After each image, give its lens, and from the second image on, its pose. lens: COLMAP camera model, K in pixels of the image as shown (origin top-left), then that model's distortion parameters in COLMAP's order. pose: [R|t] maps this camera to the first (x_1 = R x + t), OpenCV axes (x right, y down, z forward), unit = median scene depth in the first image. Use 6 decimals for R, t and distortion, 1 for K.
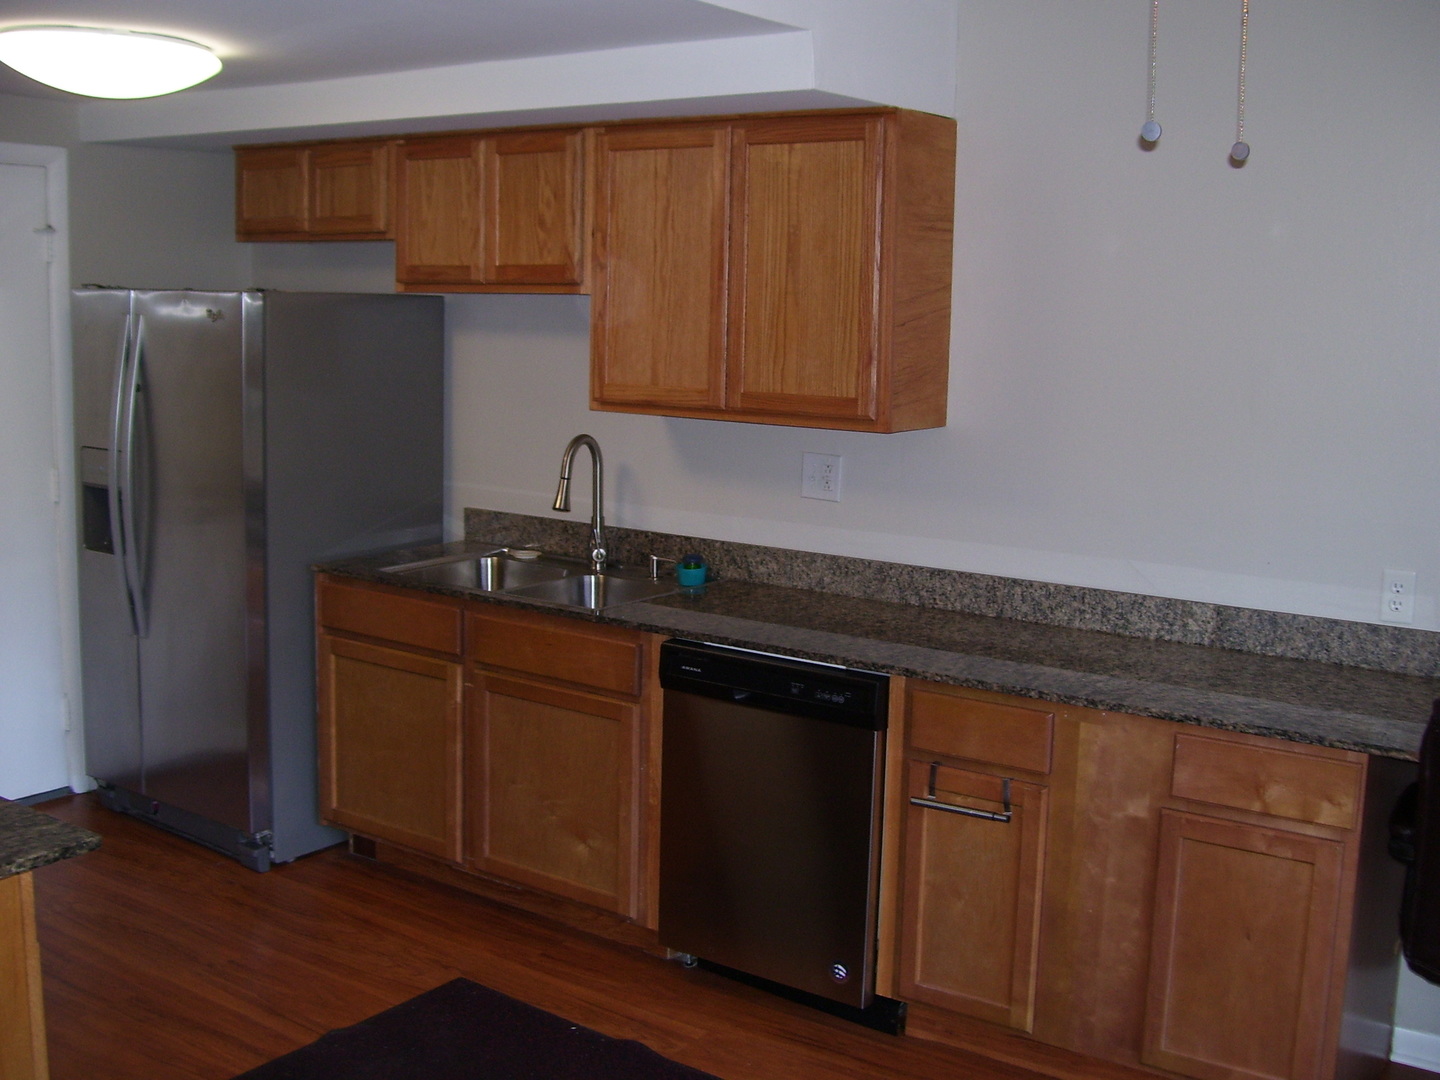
lens RADIAL K [[1544.8, 0, 720.0], [0, 1544.8, 540.0], [0, 0, 1]] dist [-0.201912, 0.167298]
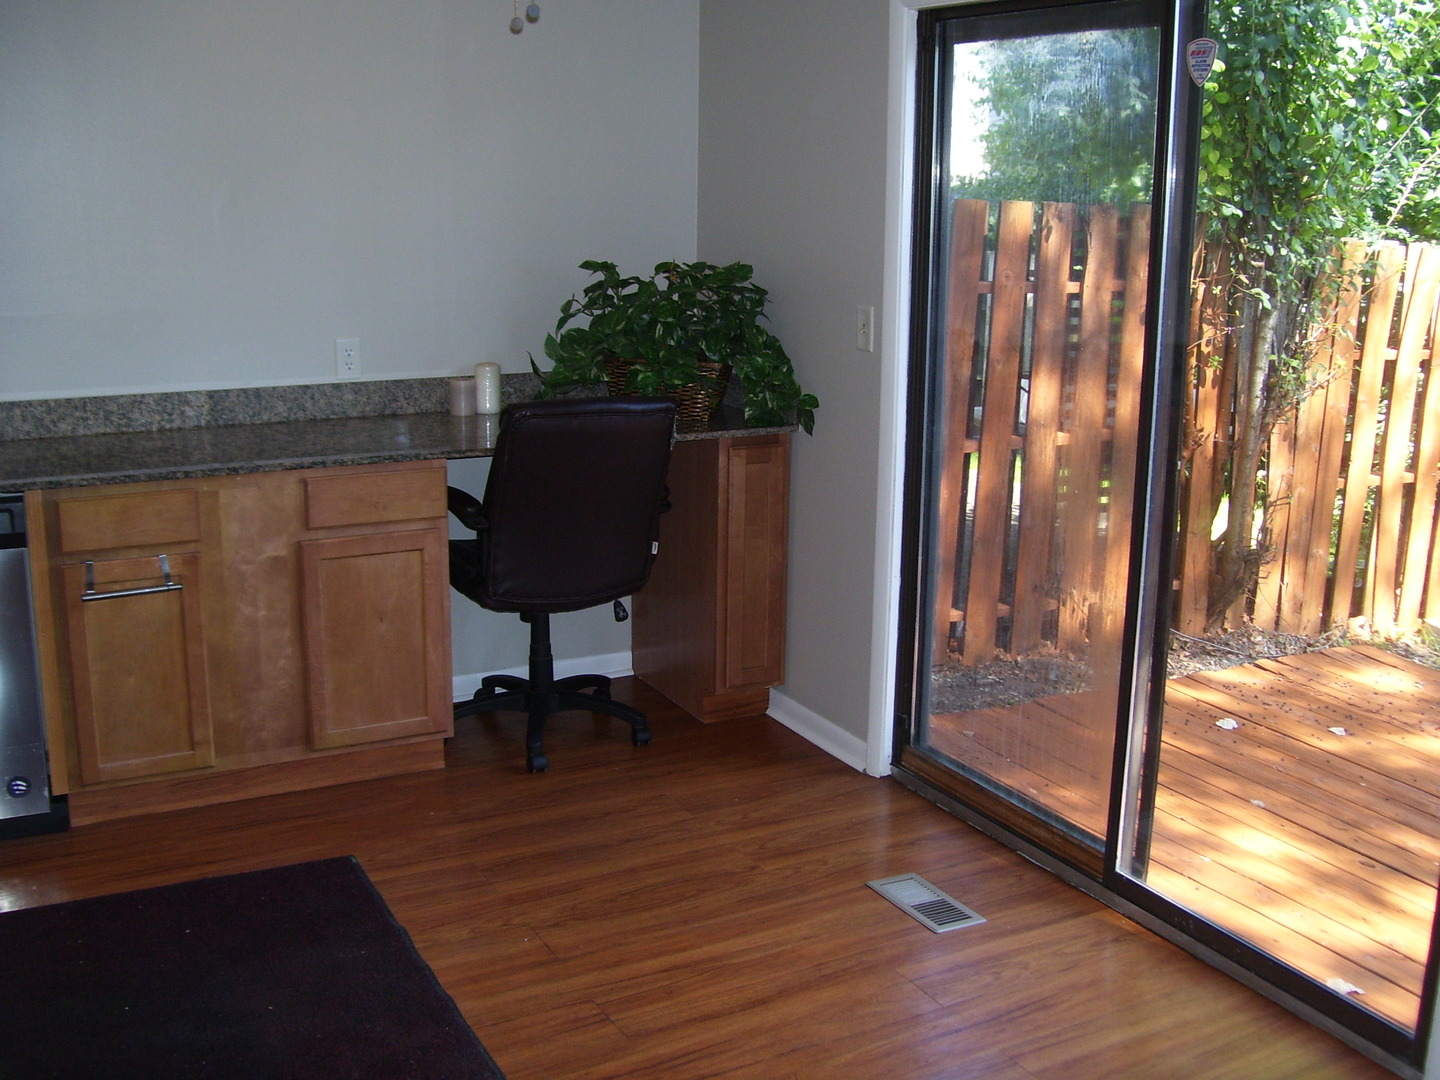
lens RADIAL K [[1544.8, 0, 720.0], [0, 1544.8, 540.0], [0, 0, 1]] dist [-0.201912, 0.167298]
pose [[0.447549, -0.214146, 0.868240, -0.576706], [0.124084, 0.976383, 0.176858, -0.002658], [-0.885609, 0.028582, 0.463552, 0.099363]]
